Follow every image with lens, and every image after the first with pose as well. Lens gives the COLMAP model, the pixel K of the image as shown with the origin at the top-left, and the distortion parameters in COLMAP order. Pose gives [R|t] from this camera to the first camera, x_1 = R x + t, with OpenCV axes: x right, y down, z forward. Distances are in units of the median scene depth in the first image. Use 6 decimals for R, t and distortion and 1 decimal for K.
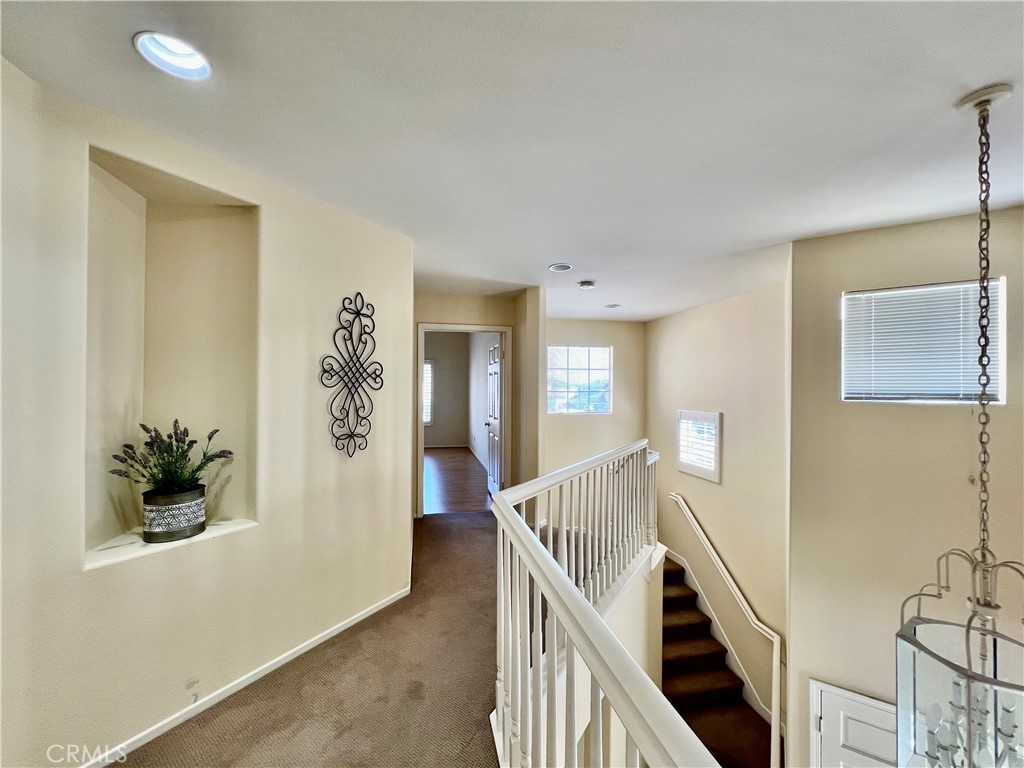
lens RADIAL K [[412.4, 0, 511.7], [0, 412.4, 385.2], [0, 0, 1]] dist [0.000776, 0.000134]
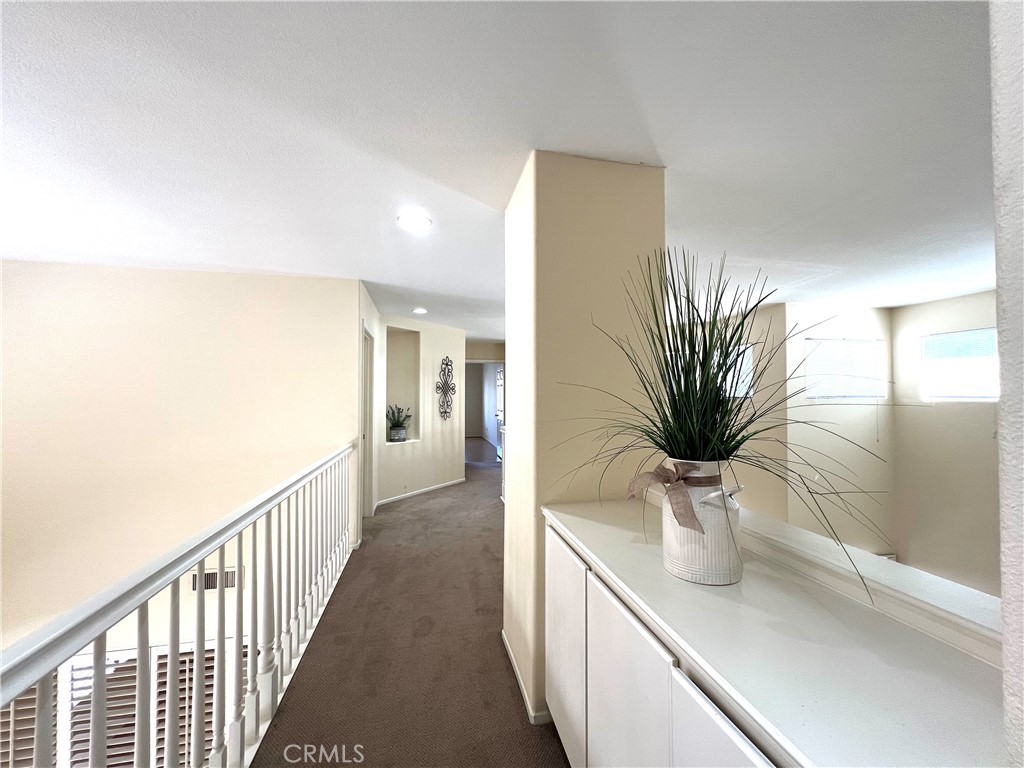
lens RADIAL K [[412.4, 0, 512.7], [0, 412.4, 386.4], [0, 0, 1]] dist [0.000776, 0.000134]
pose [[0.999918, -0.004955, -0.011831, 0.065794], [0.004794, 0.999896, -0.013620, -0.002265], [0.011898, 0.013562, 0.999837, -1.619685]]
